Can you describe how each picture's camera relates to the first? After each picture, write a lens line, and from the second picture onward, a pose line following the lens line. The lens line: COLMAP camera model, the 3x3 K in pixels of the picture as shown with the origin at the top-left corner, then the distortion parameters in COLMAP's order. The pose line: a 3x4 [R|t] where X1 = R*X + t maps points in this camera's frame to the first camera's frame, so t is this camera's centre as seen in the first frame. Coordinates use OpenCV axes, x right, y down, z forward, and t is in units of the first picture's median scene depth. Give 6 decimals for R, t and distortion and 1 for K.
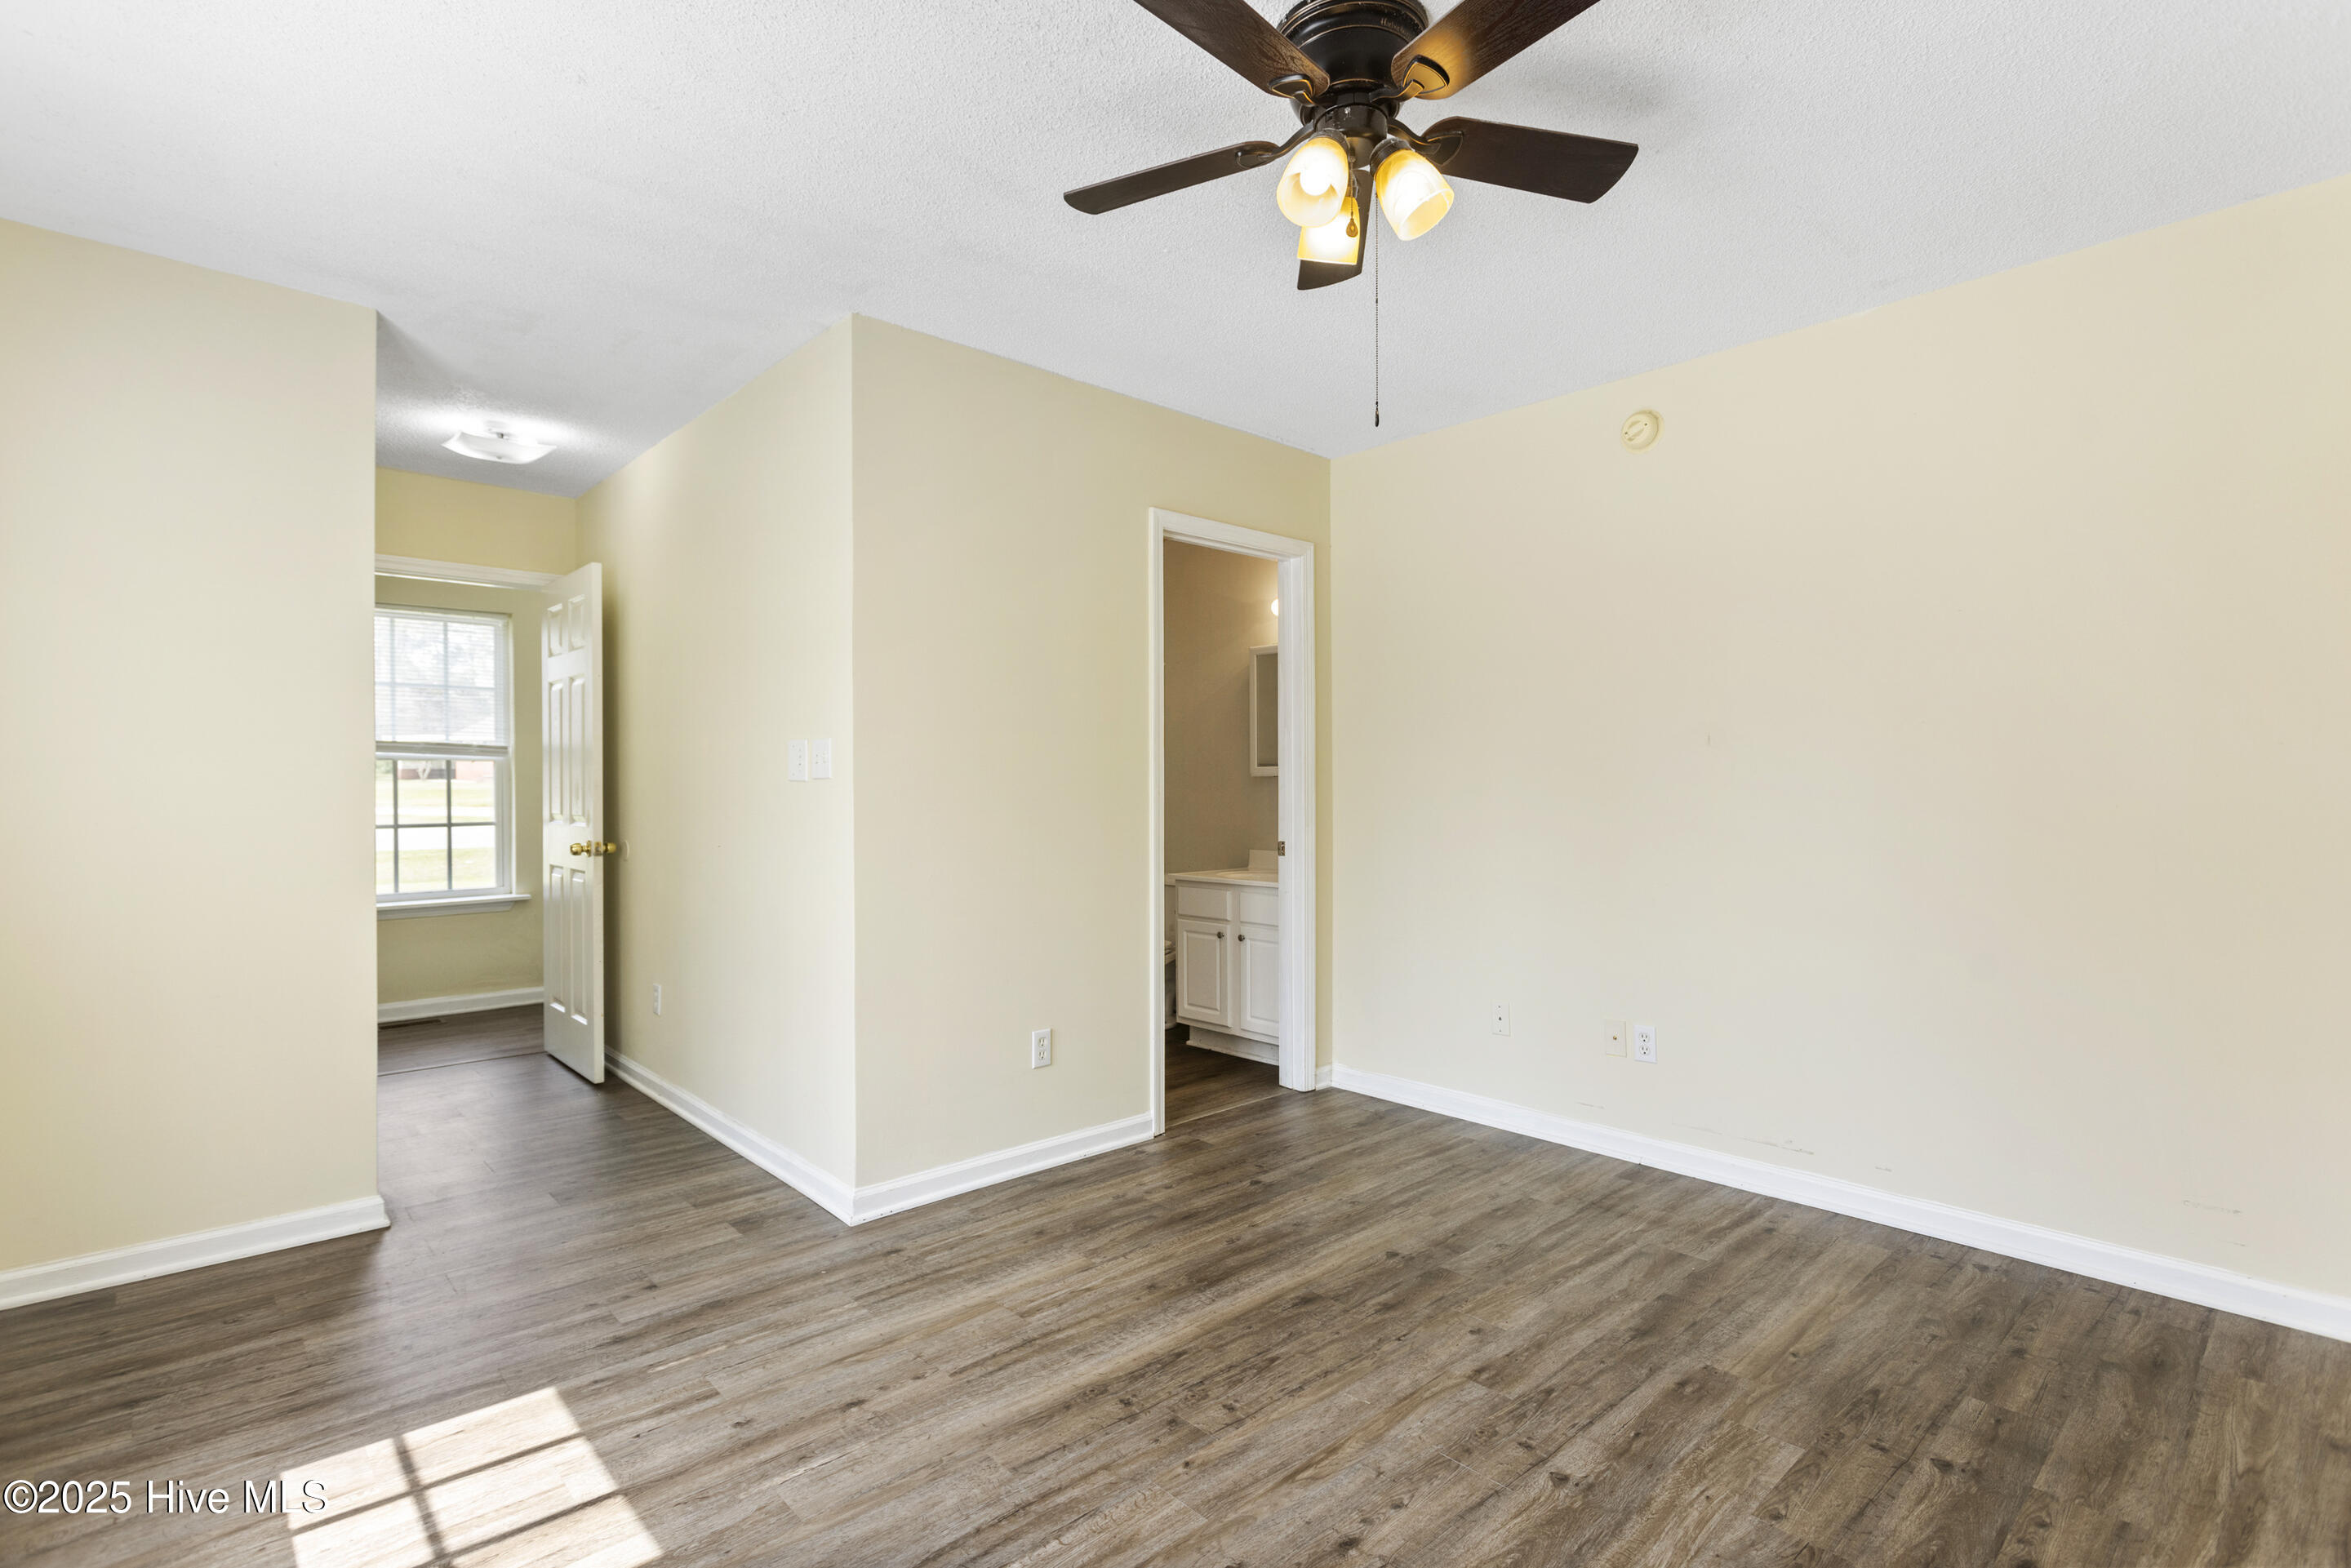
lens RADIAL K [[1108.3, 0, 1177.0], [0, 1108.3, 793.7], [0, 0, 1]] dist [0.003241, 0.001461]
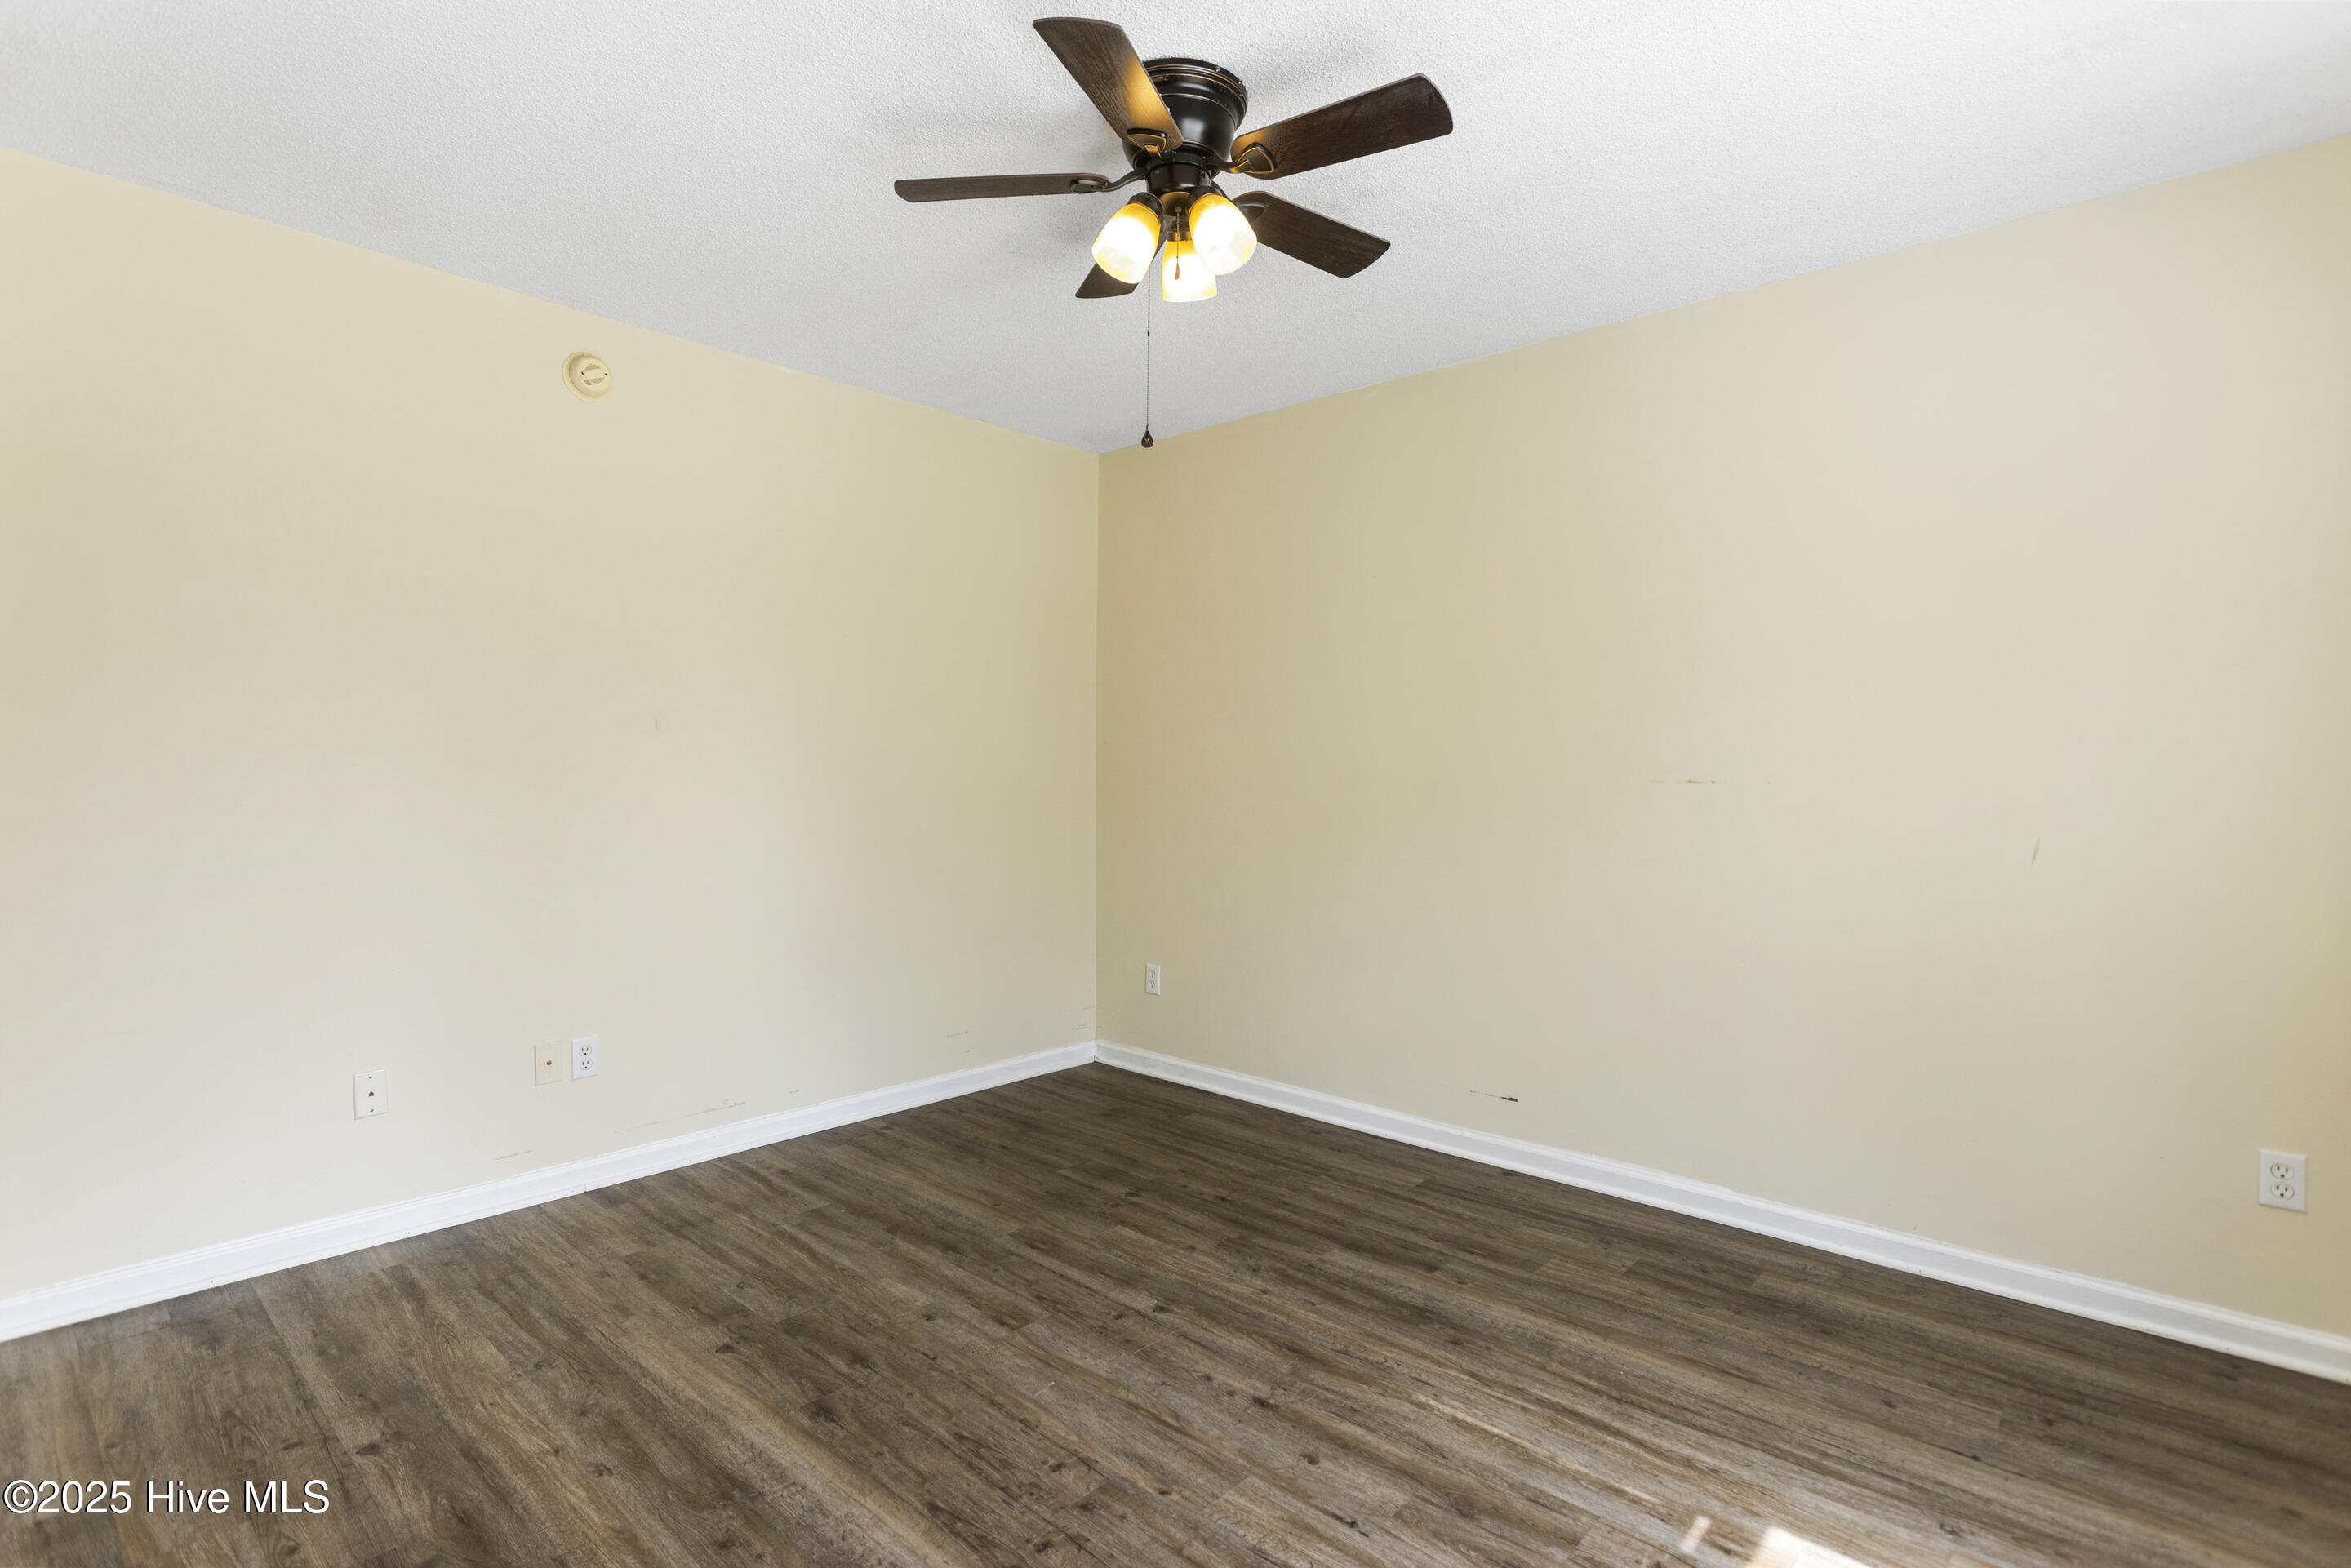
lens RADIAL K [[1131.7, 0, 1176.3], [0, 1131.7, 782.1], [0, 0, 1]] dist [-0.002512, 0.000709]
pose [[-0.082220, -0.008904, 0.996574, -0.720142], [0.001327, 0.999958, 0.009044, -0.007578], [-0.996613, 0.002066, -0.082204, 0.812117]]
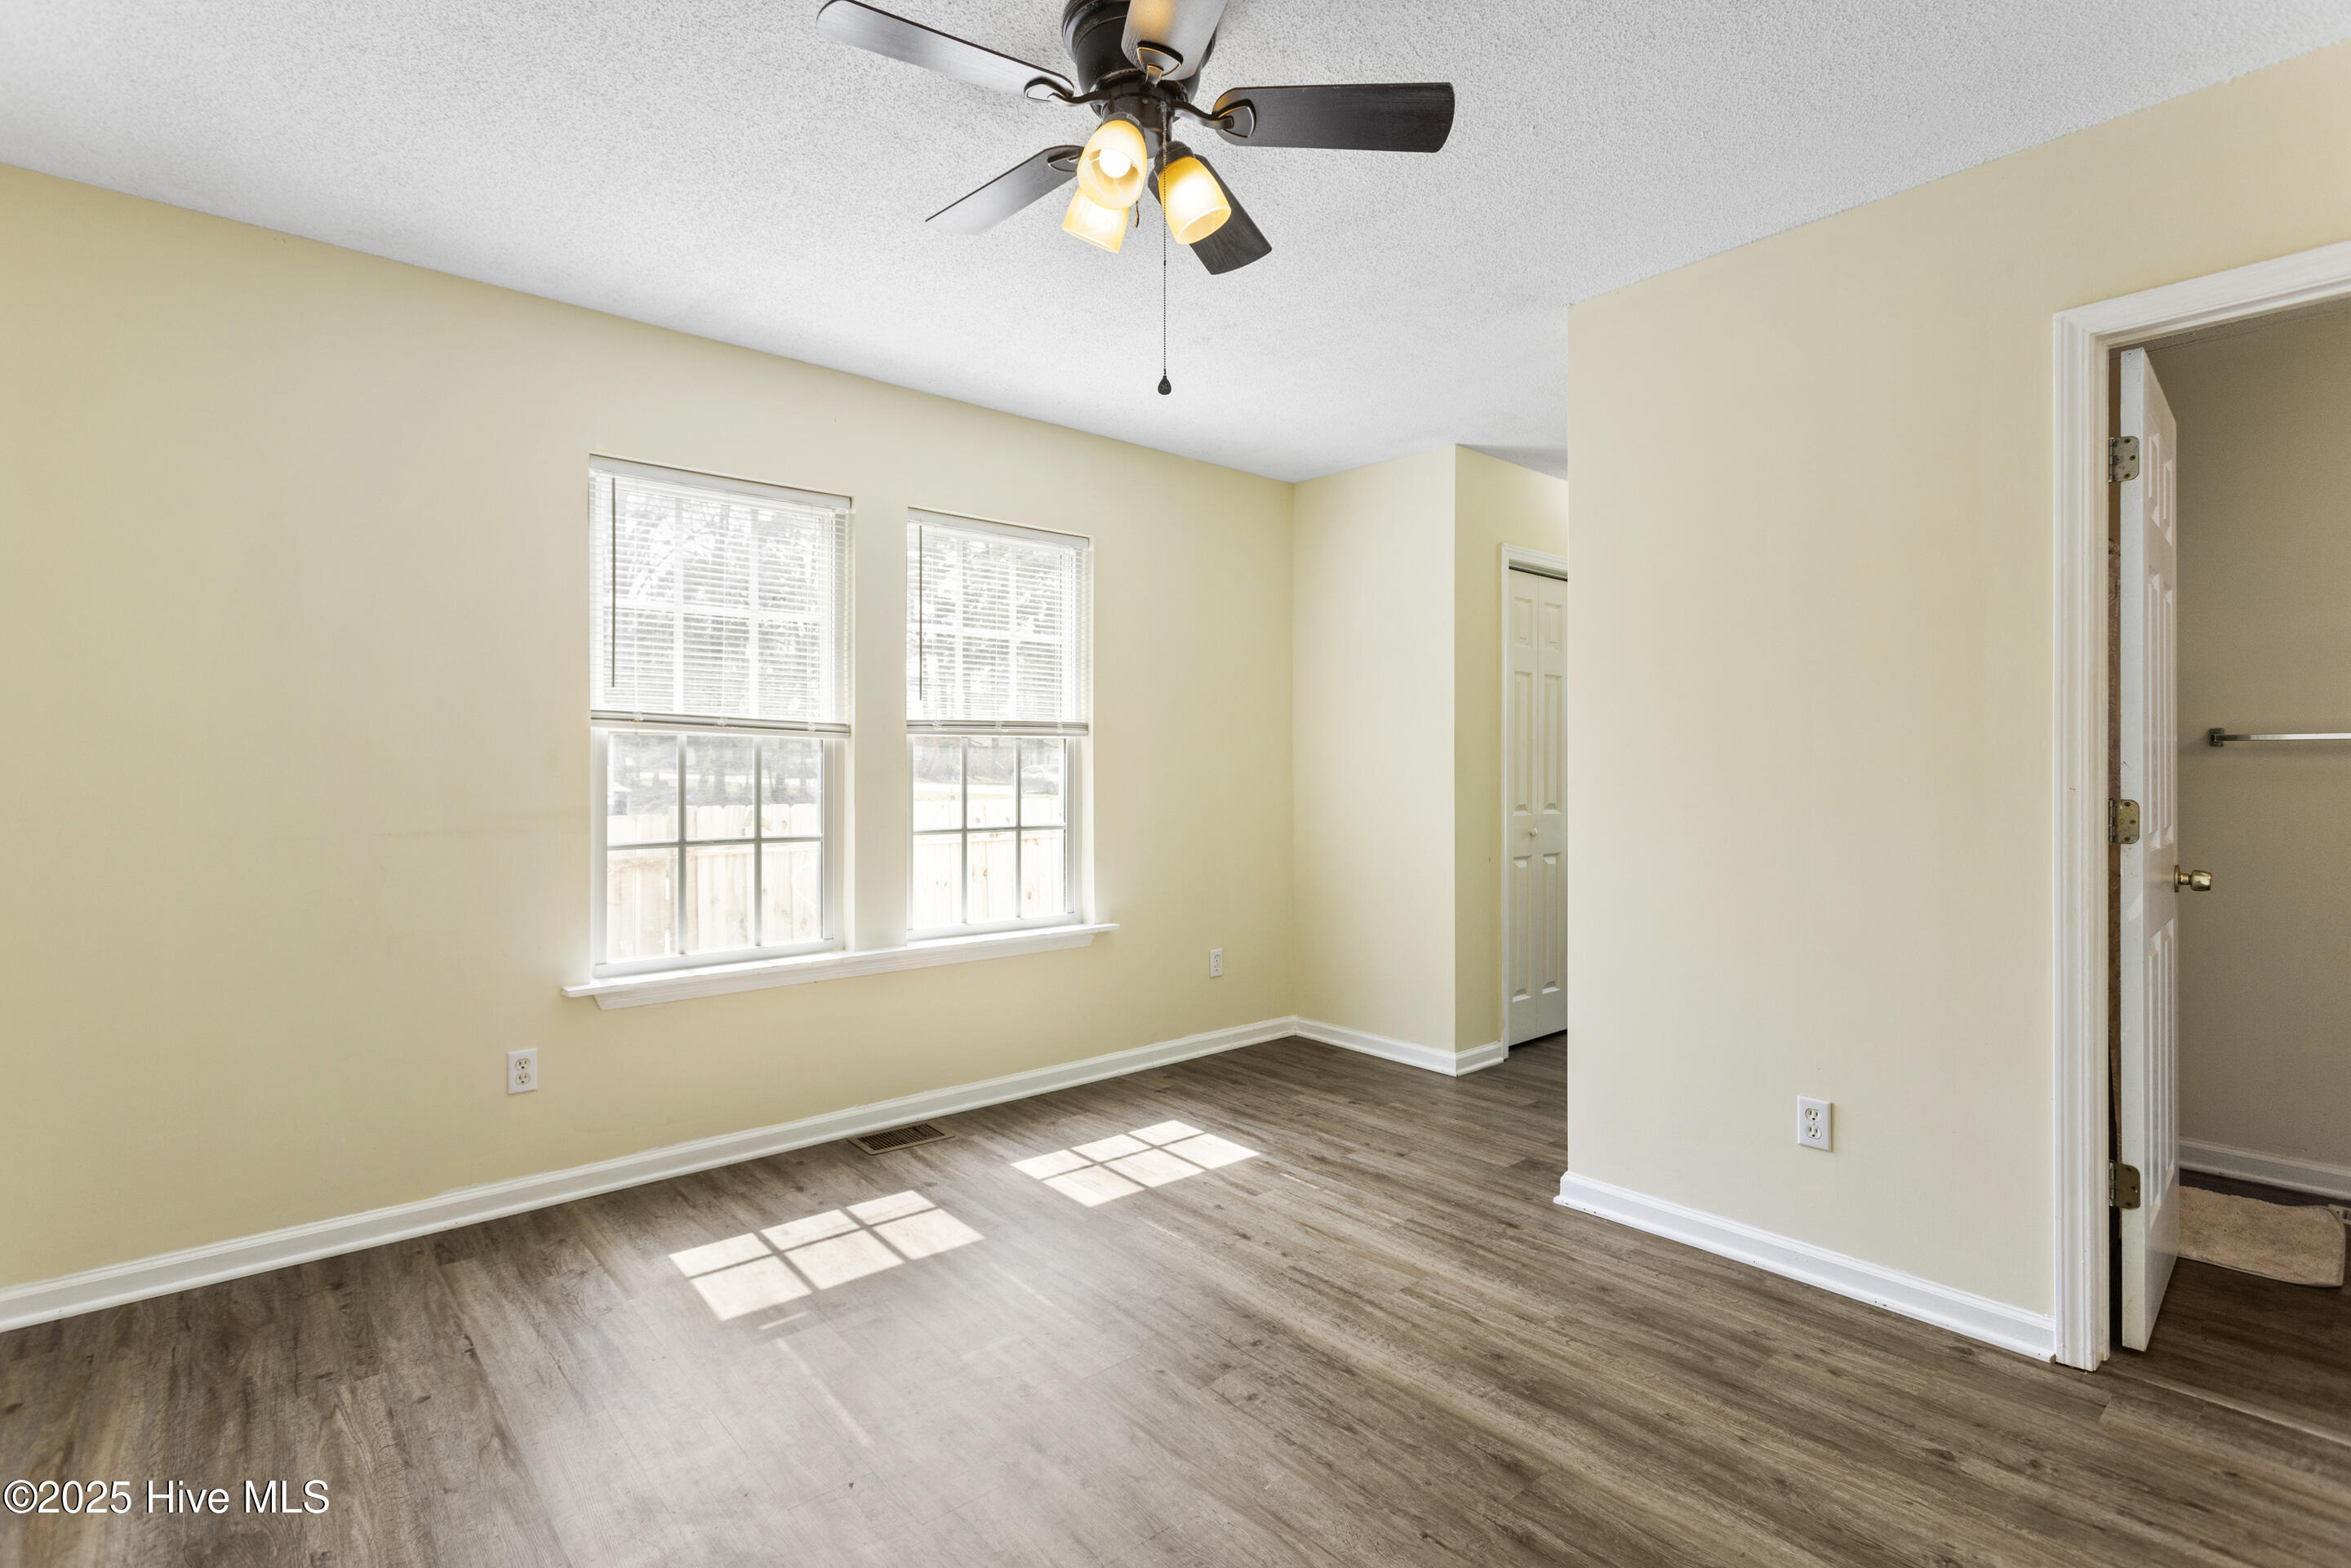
lens RADIAL K [[1108.3, 0, 1179.1], [0, 1108.3, 770.0], [0, 0, 1]] dist [0.003241, 0.001461]
pose [[-0.030337, 0.000079, -0.999540, 0.868053], [-0.008121, 0.999967, 0.000325, -0.008273], [0.999507, 0.008127, -0.030335, 0.797363]]
